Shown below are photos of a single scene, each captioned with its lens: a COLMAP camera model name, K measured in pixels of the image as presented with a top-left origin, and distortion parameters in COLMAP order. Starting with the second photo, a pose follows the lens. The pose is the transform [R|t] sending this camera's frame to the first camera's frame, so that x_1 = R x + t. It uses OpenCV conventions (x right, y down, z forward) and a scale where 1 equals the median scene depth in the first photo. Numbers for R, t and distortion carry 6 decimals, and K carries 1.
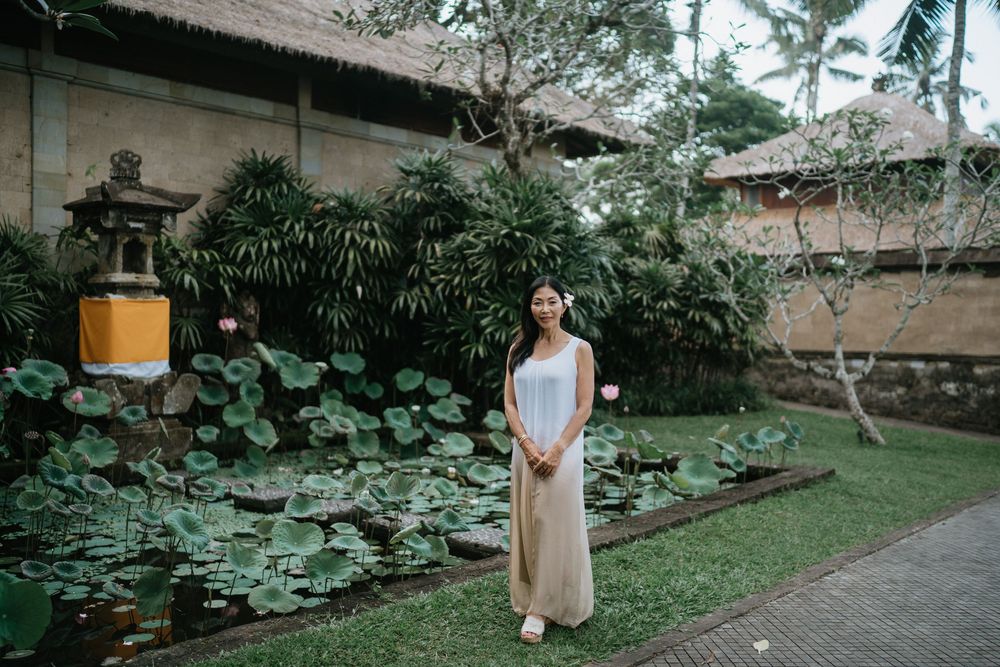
lens RADIAL K [[974.3, 0, 500.0], [0, 974.3, 333.5], [0, 0, 1]] dist [-0.129105, 0.237073]
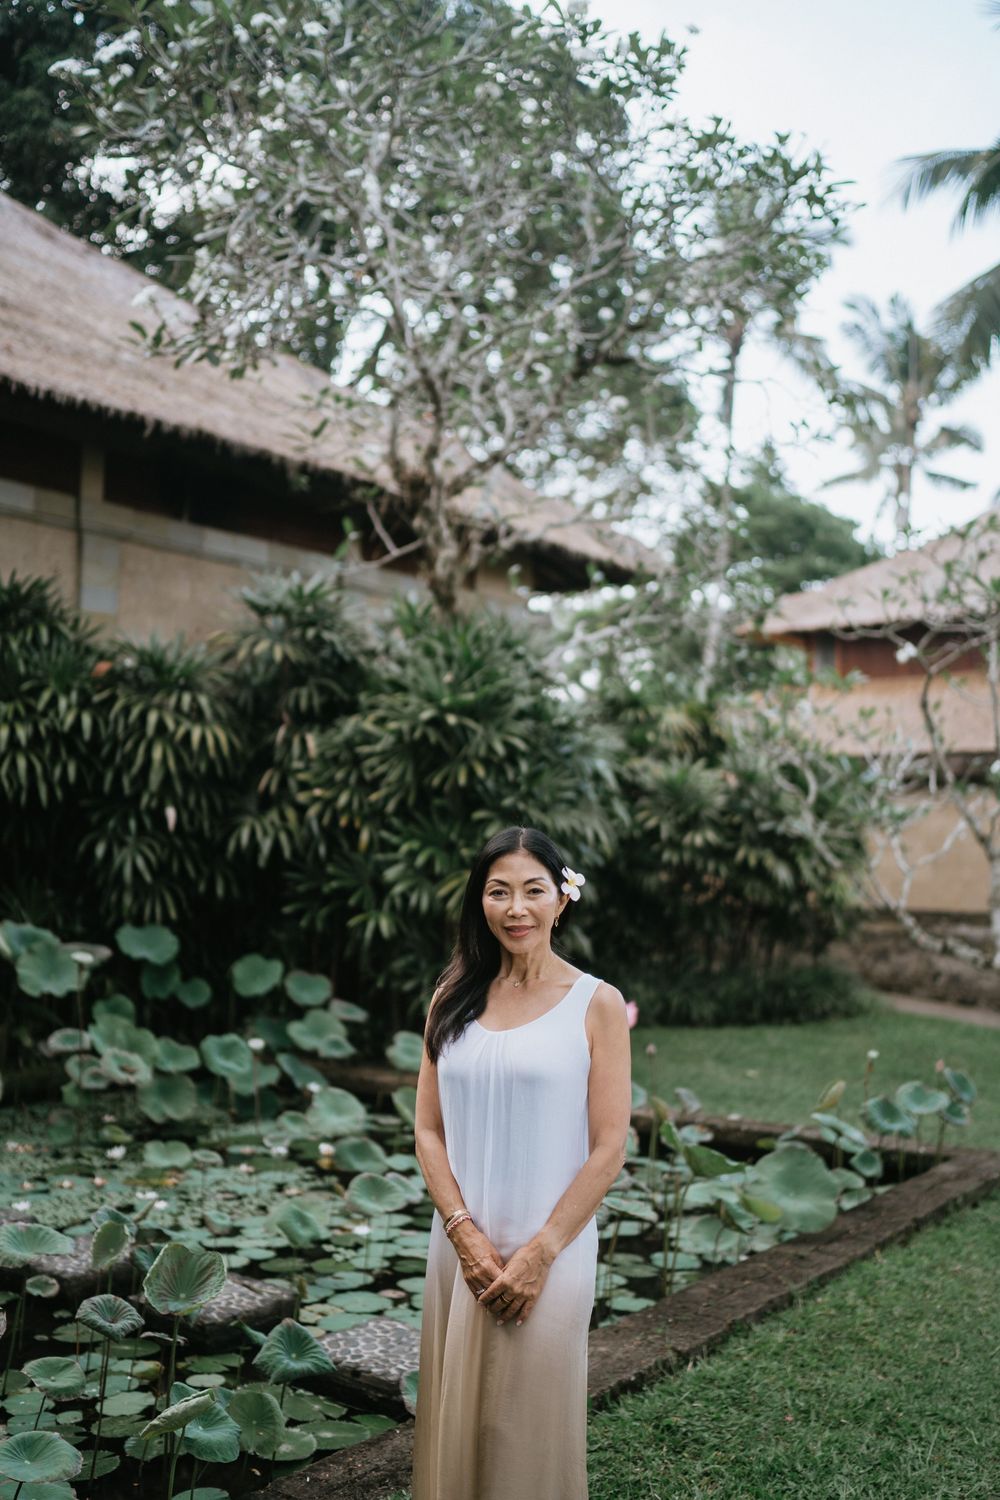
lens RADIAL K [[1461.4, 0, 500.0], [0, 1461.4, 750.0], [0, 0, 1]] dist [-0.129105, 0.237073]
pose [[0.998765, 0.009234, 0.048810, 0.004781], [-0.005376, 0.996892, -0.078595, -0.016011], [-0.049384, 0.078235, 0.995711, 0.138784]]
